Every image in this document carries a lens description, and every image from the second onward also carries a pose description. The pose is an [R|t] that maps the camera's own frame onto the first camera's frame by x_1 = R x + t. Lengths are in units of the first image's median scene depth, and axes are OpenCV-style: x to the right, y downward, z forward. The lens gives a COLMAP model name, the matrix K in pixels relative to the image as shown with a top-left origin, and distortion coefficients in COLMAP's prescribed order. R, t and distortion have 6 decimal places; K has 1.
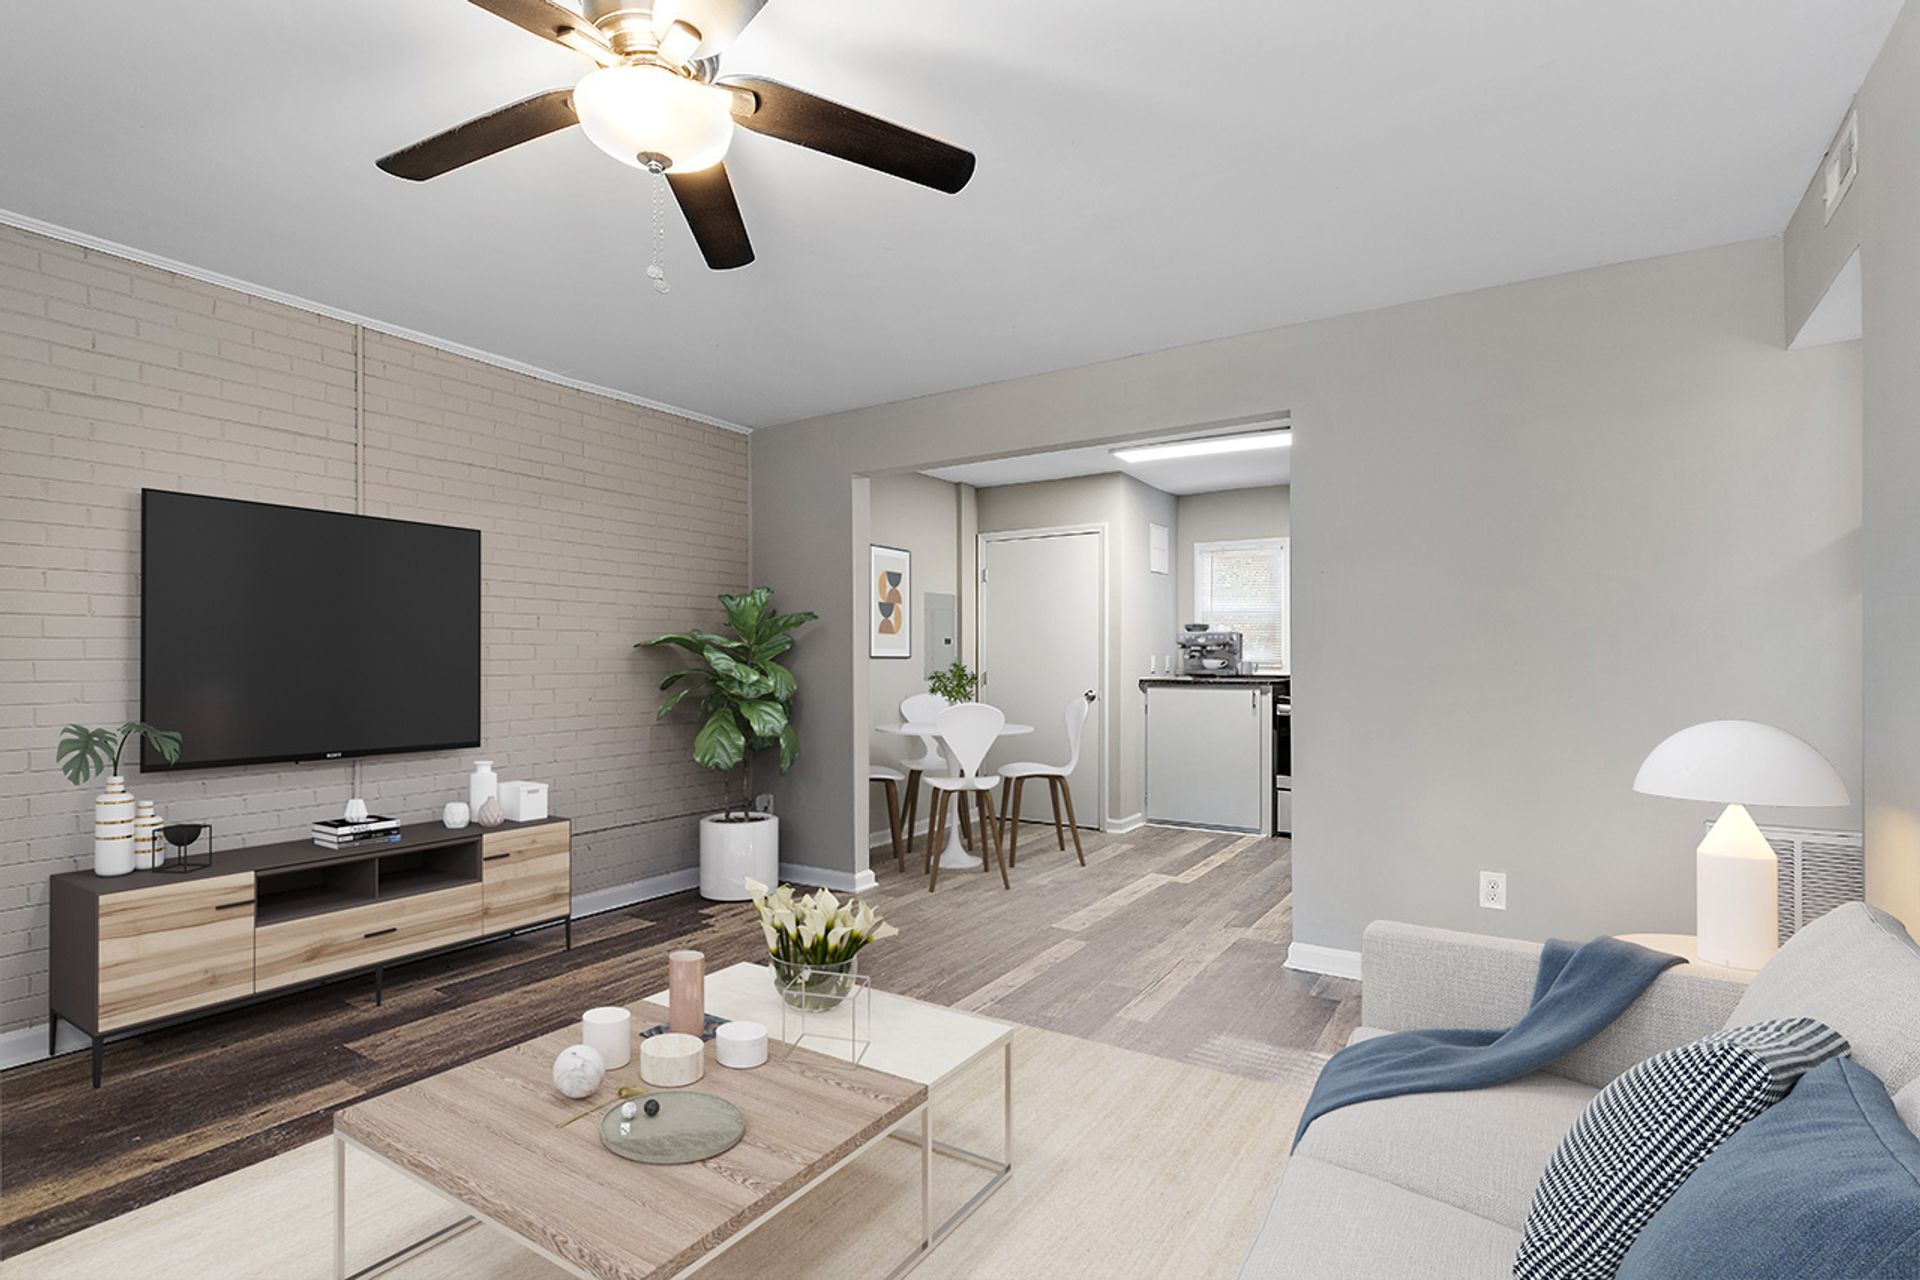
lens RADIAL K [[917.2, 0, 952.5], [0, 917.2, 677.3], [0, 0, 1]] dist [-0.000524, -0.000249]
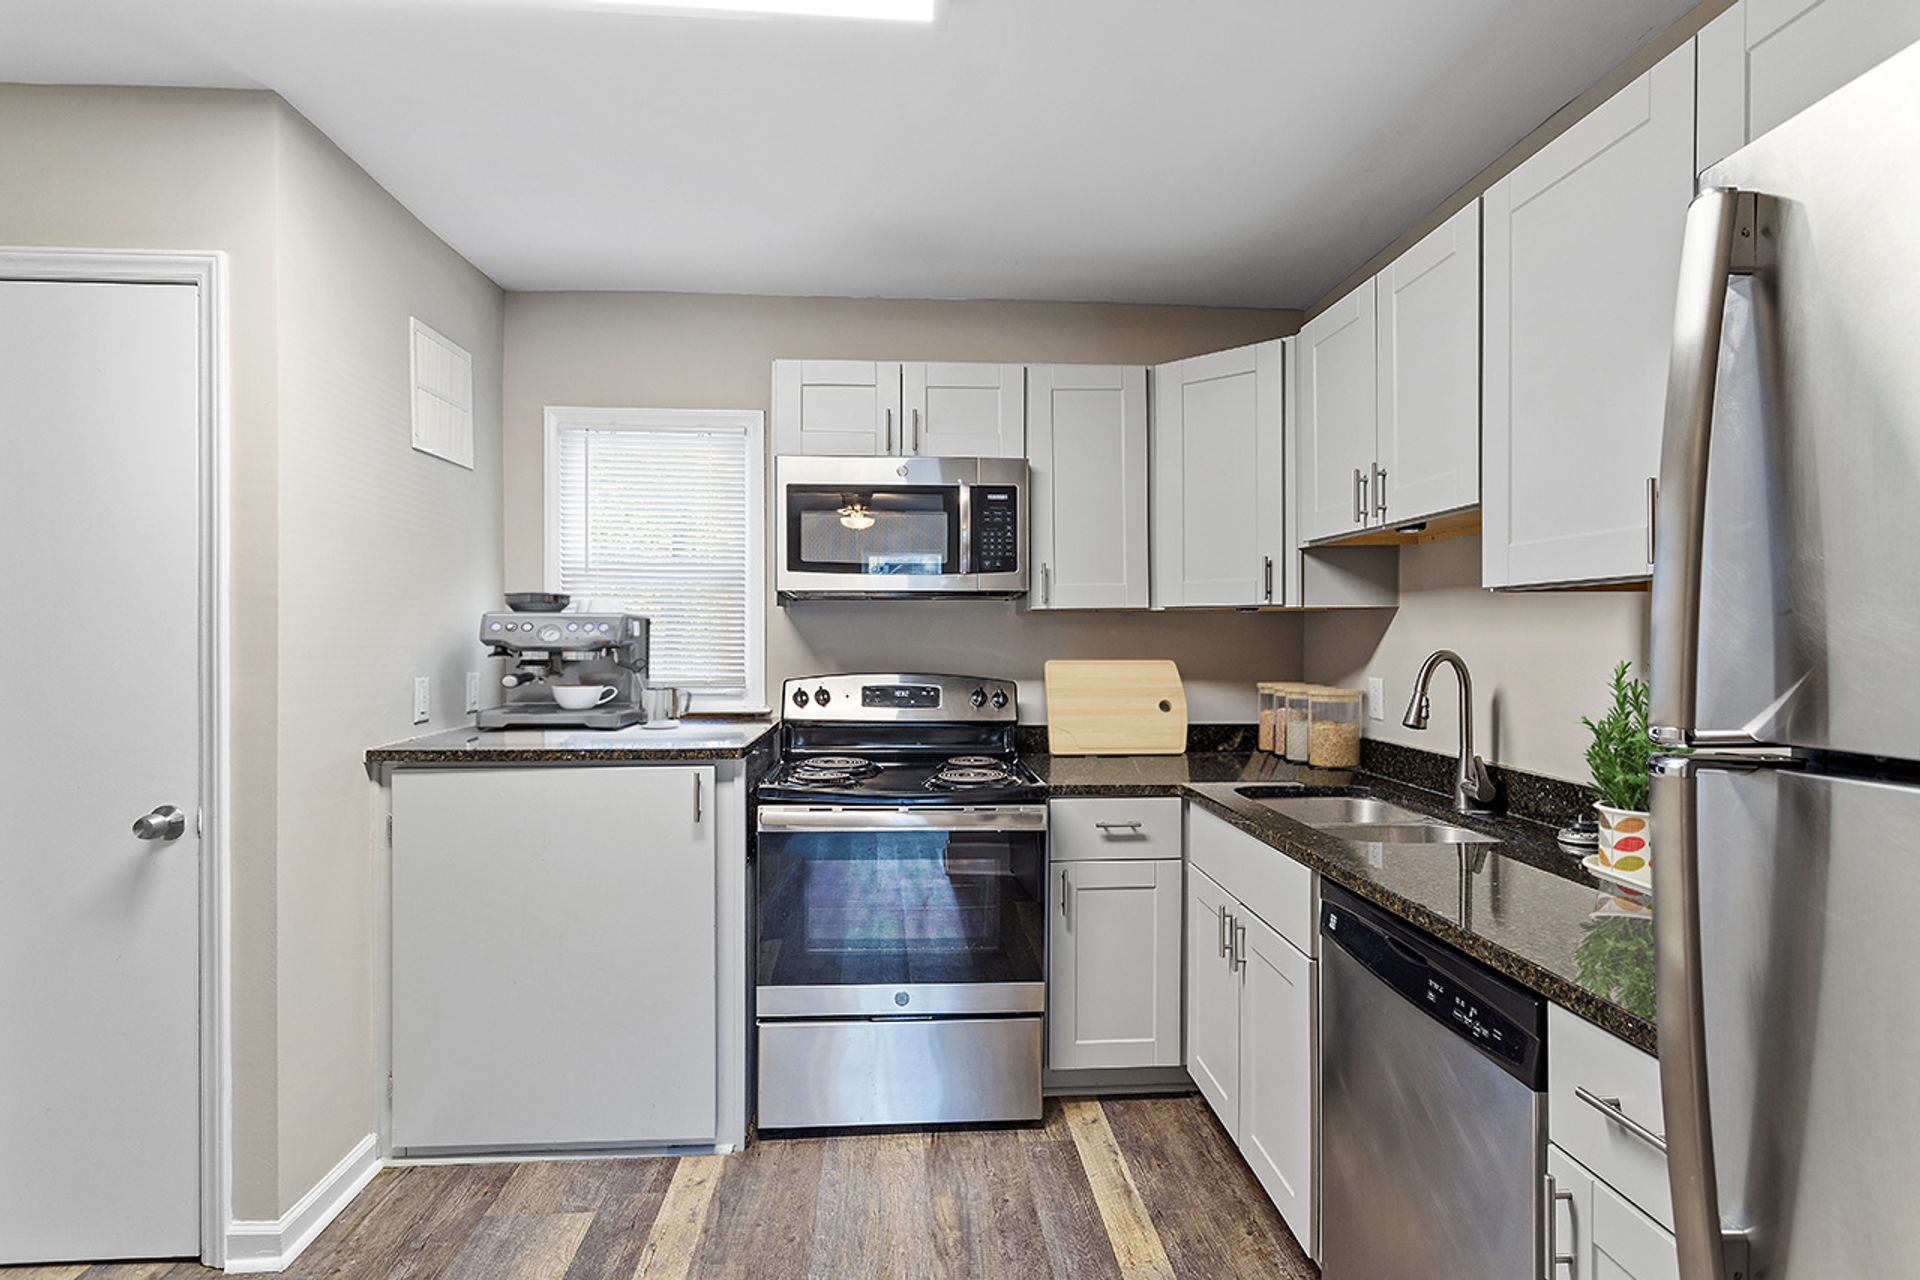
lens RADIAL K [[935.7, 0, 960.0], [0, 935.7, 640.0], [0, 0, 1]] dist [-0.005730, -0.000306]
pose [[0.795201, -0.002954, 0.606339, 0.173088], [0.008368, 0.999946, -0.006103, -0.035821], [-0.606289, 0.009927, 0.795183, 0.601124]]
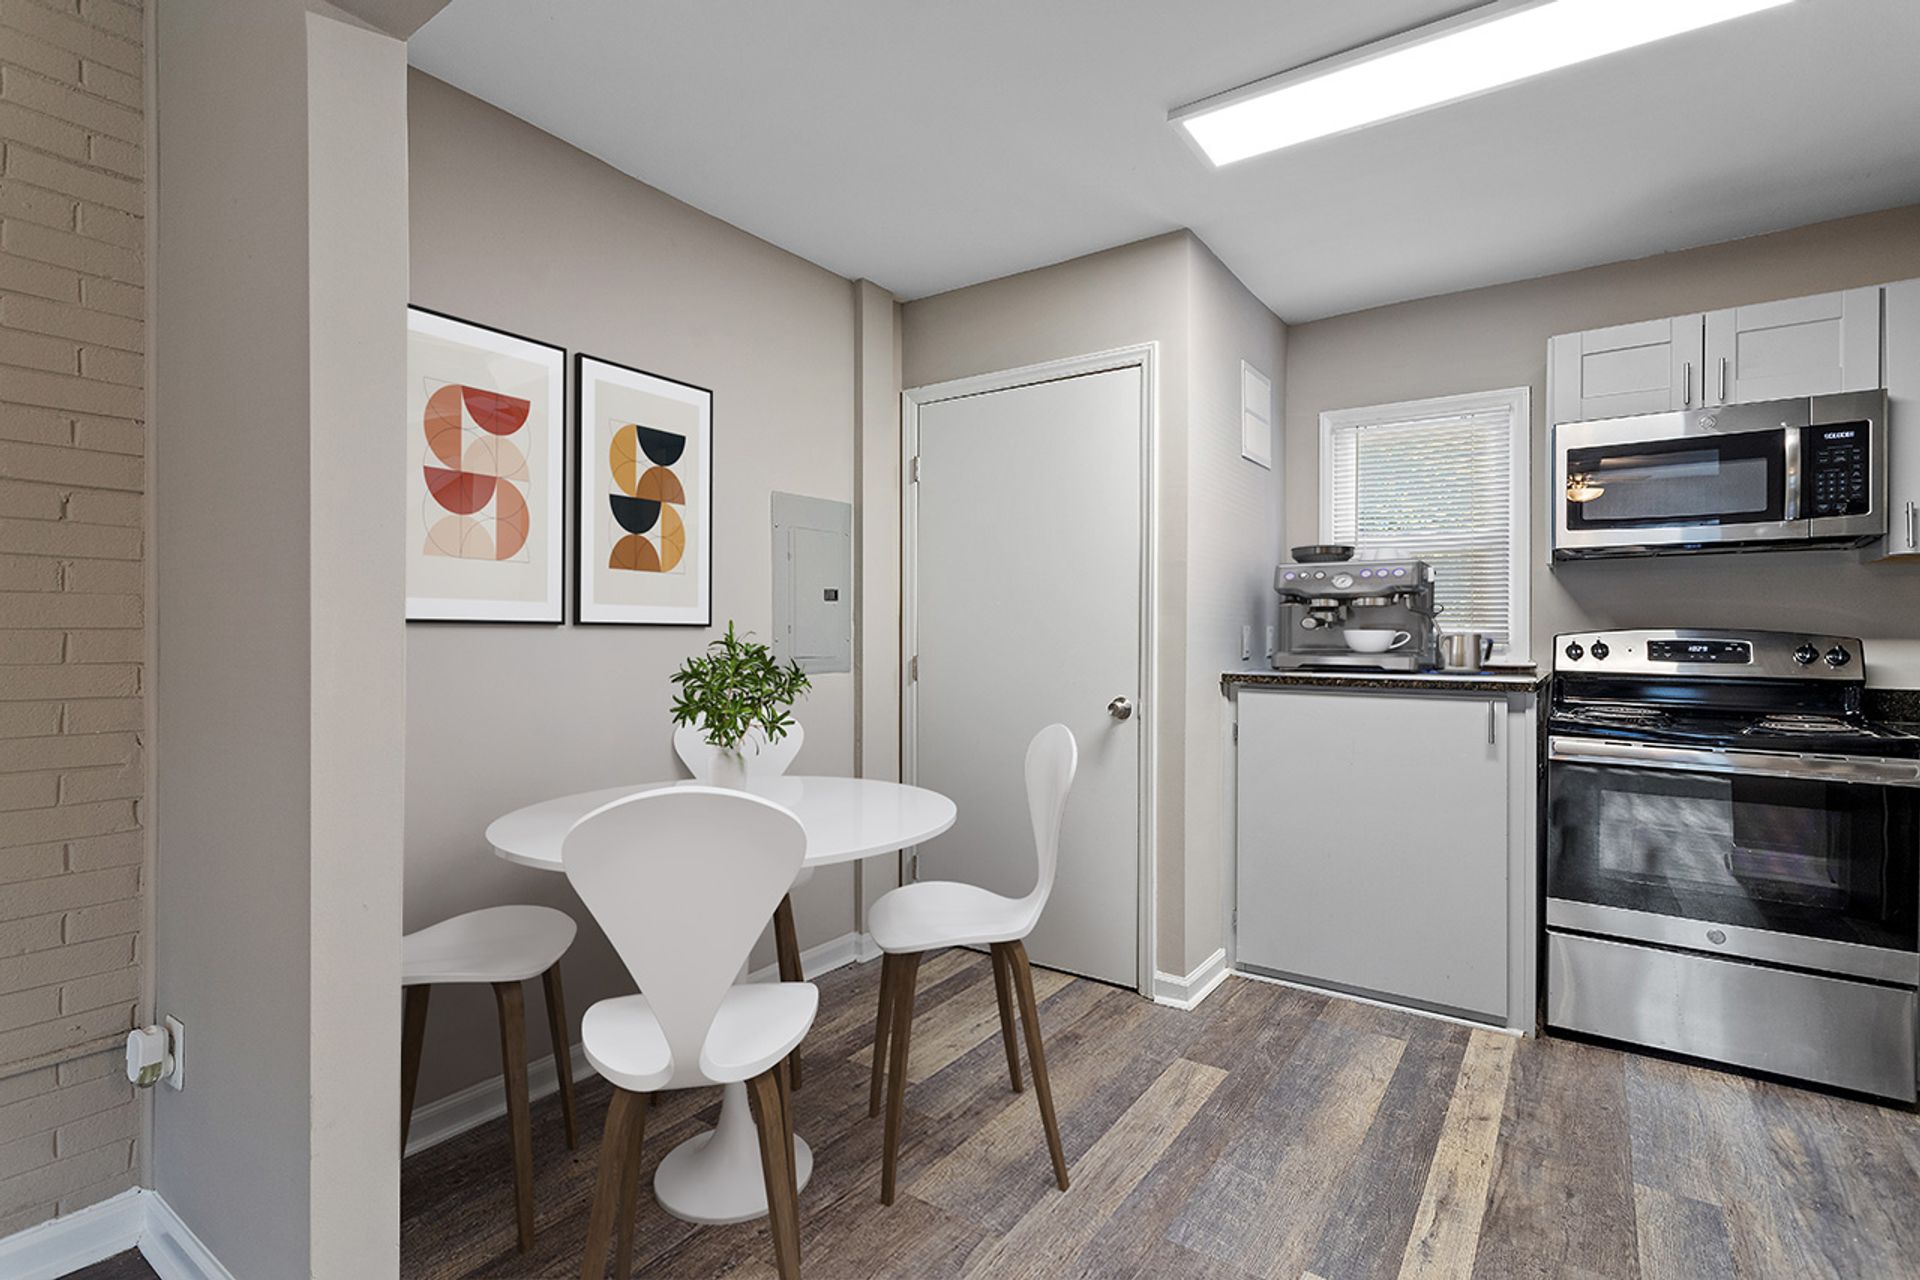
lens RADIAL K [[915.4, 0, 946.5], [0, 915.4, 632.6], [0, 0, 1]] dist [0.005439, 0.000374]
pose [[0.999316, 0.002004, -0.036929, 0.078298], [-0.002501, 0.999907, -0.013411, -0.012640], [0.036898, 0.013494, 0.999228, 0.523597]]
